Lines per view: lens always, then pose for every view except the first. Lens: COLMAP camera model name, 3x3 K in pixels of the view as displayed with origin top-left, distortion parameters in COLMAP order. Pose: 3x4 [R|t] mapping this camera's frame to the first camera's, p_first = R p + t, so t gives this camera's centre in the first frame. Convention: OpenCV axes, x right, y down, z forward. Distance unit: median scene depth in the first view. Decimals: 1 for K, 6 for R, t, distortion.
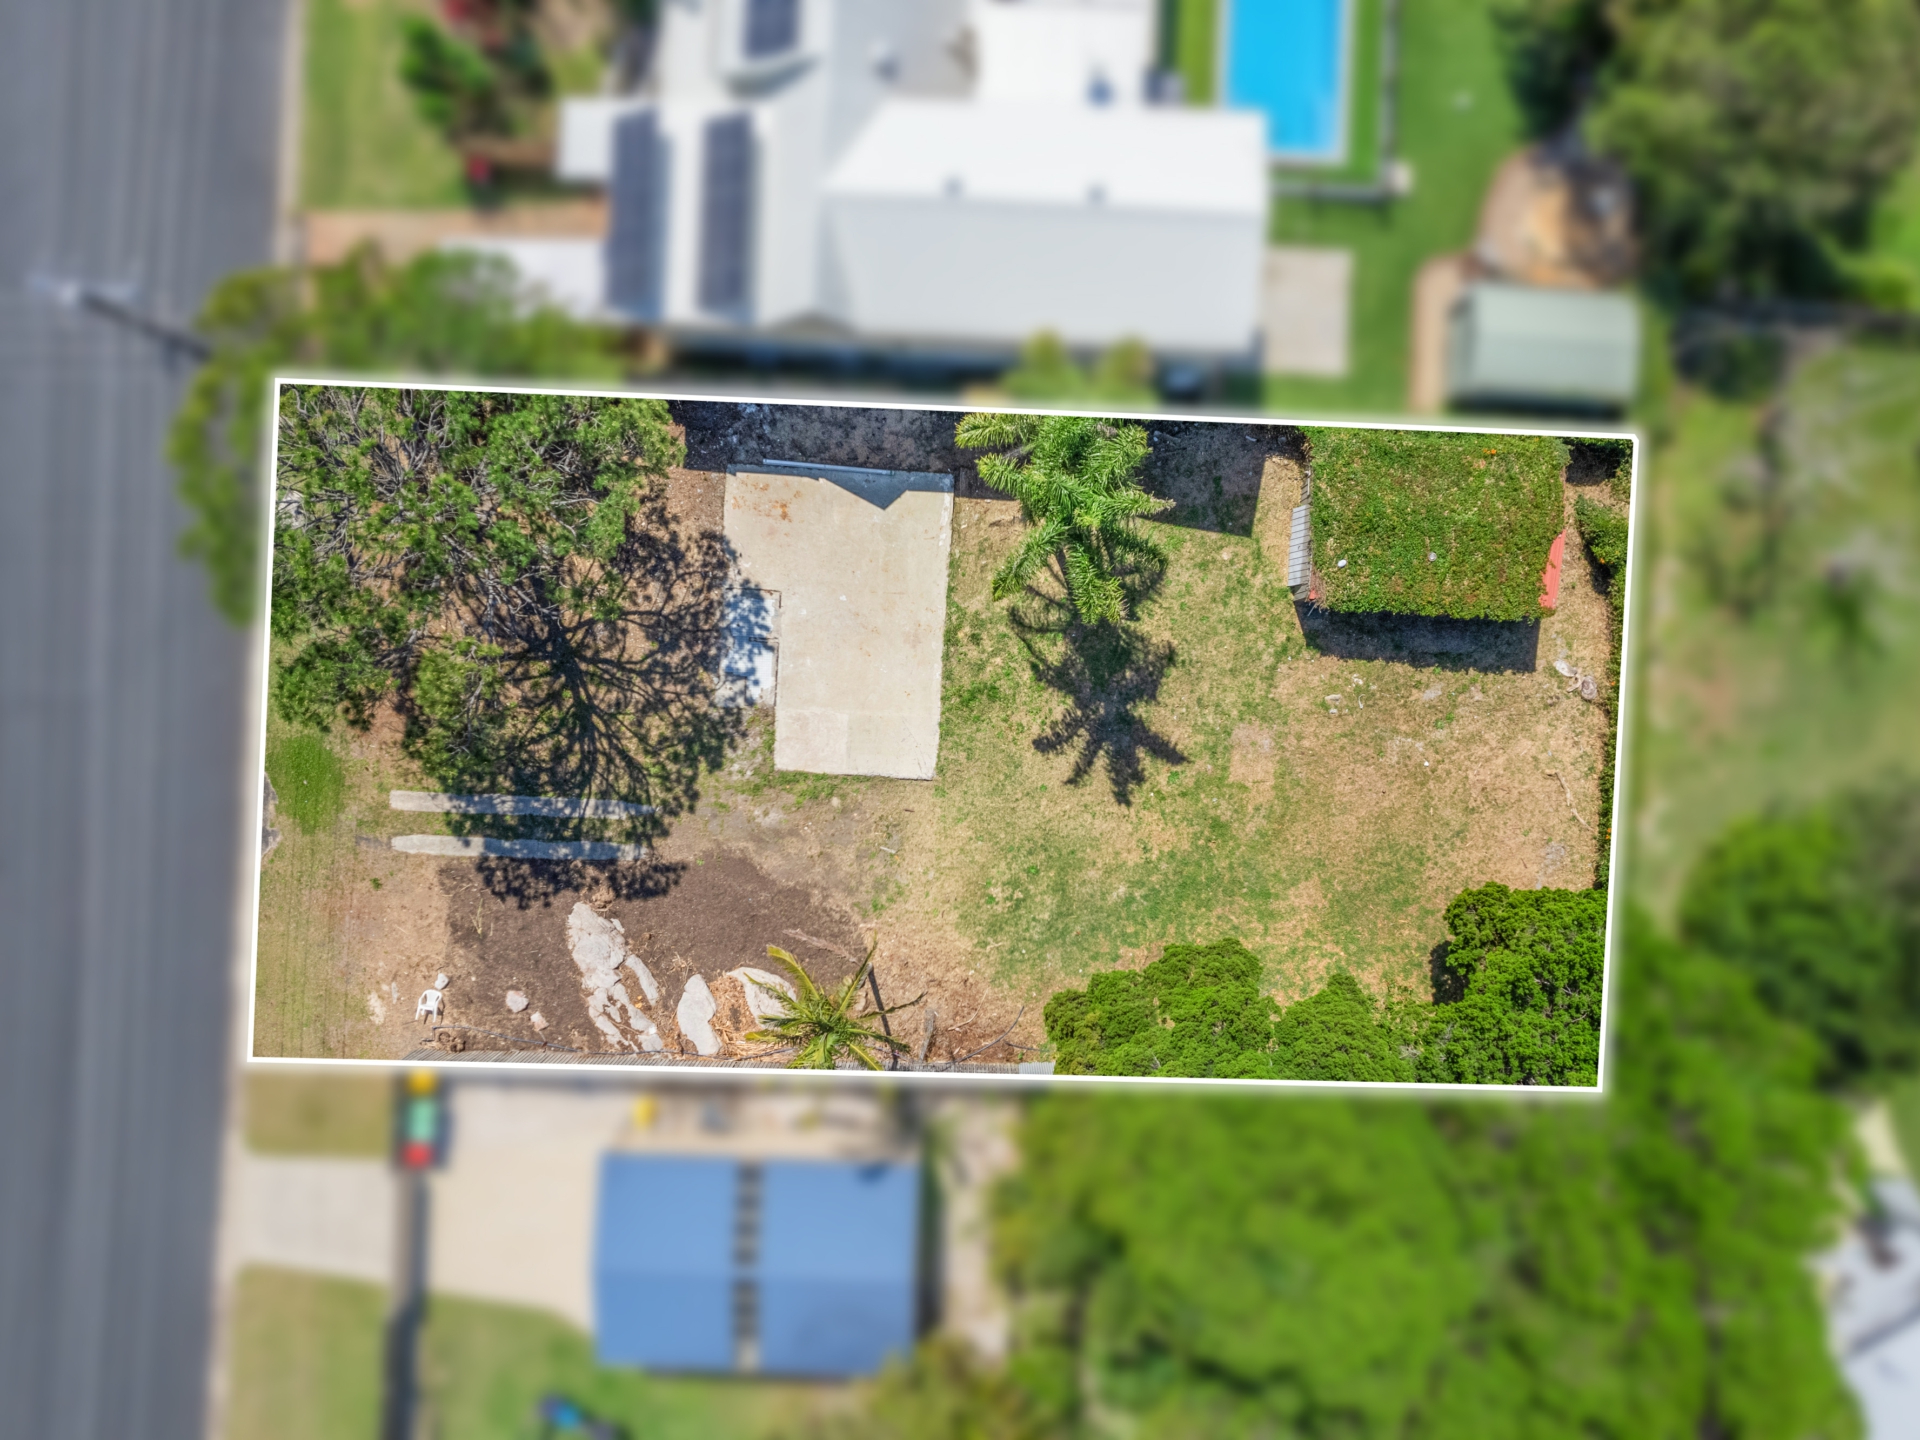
lens RADIAL K [[1422.2, 0, 945.6], [0, 1422.2, 707.3], [0, 0, 1]] dist [-0.075404, 0.070625]
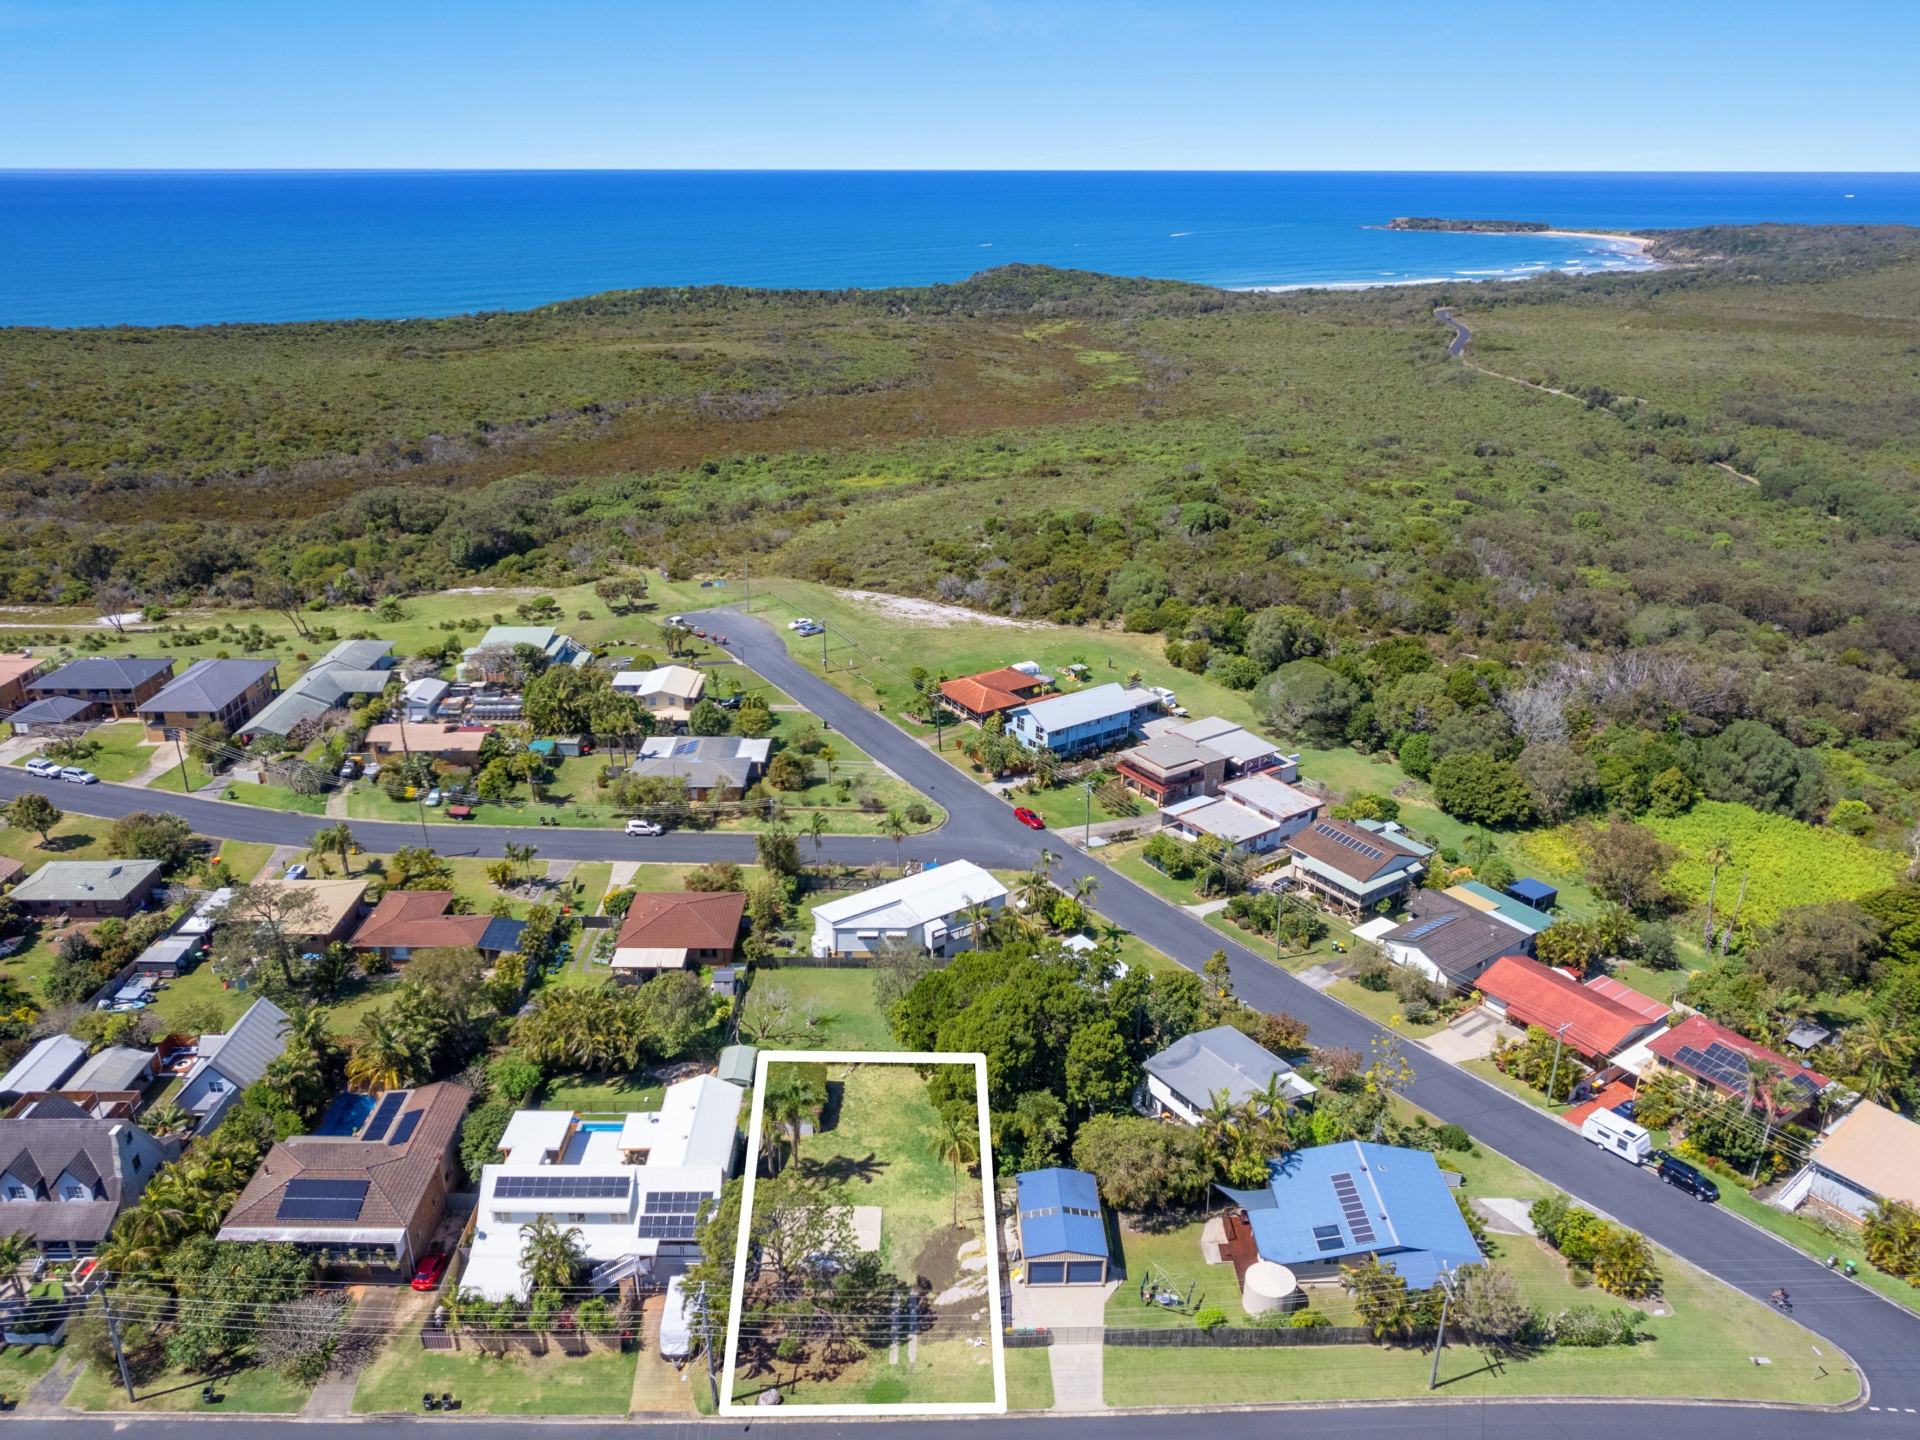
lens RADIAL K [[1422.2, 0, 945.6], [0, 1422.2, 707.3], [0, 0, 1]] dist [-0.075404, 0.070625]
pose [[-0.049516, -0.333216, 0.941549, -2.187915], [0.998523, 0.004600, 0.054140, 0.021935], [-0.022371, 0.942839, 0.332496, -0.769556]]
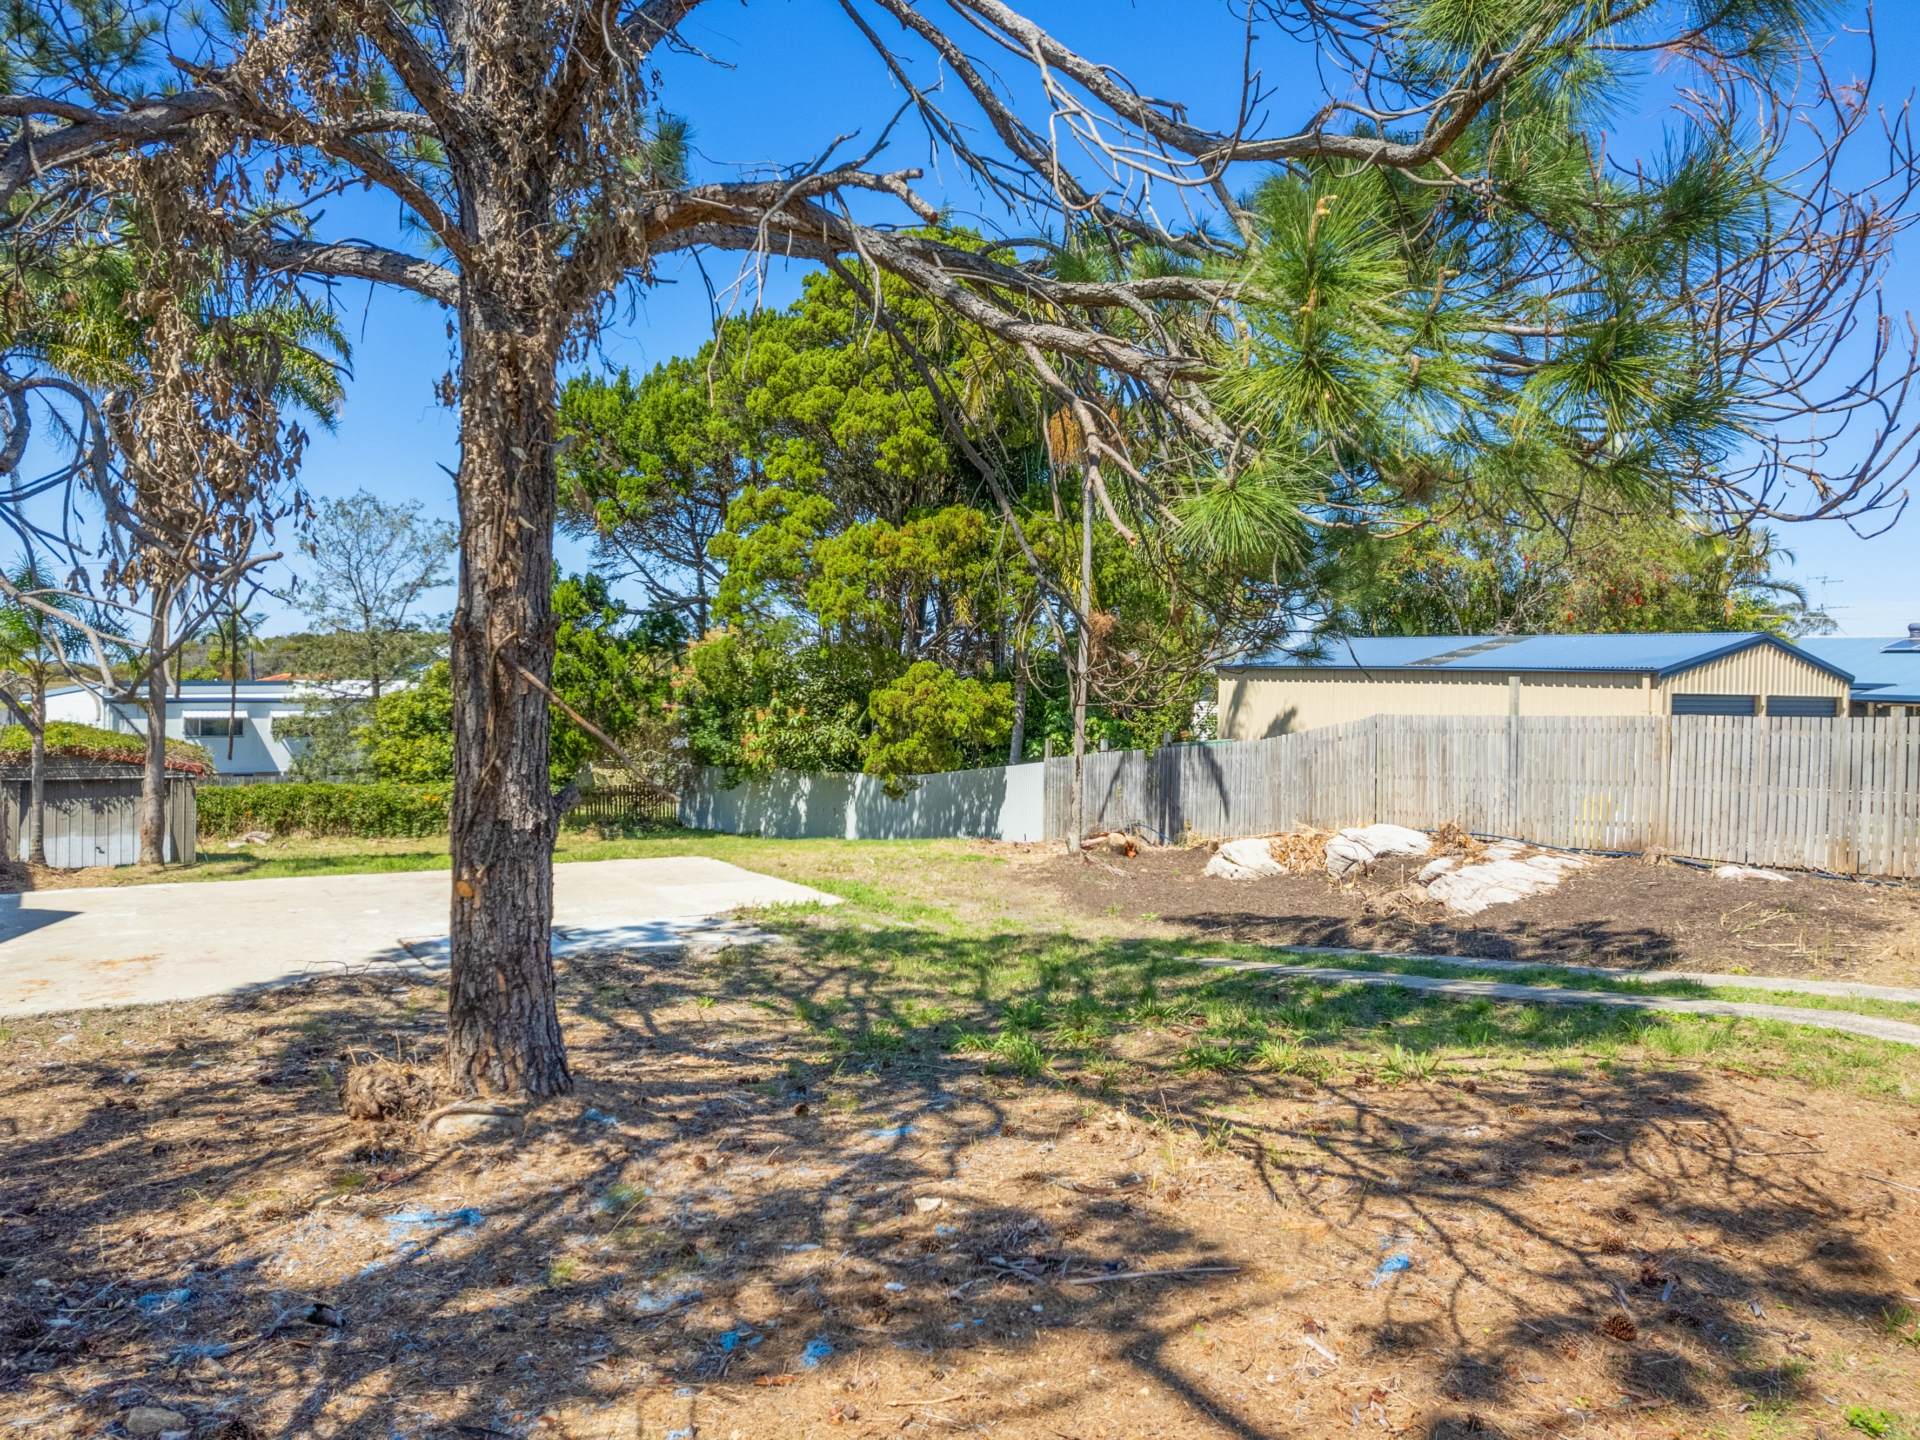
lens RADIAL K [[1440.4, 0, 978.4], [0, 1440.4, 682.2], [0, 0, 1]] dist [-0.055658, 0.051376]
pose [[-0.584455, 0.023054, 0.811099, -0.474376], [0.811403, 0.024182, 0.583986, -0.169116], [-0.006151, 0.999442, -0.032840, 0.951812]]
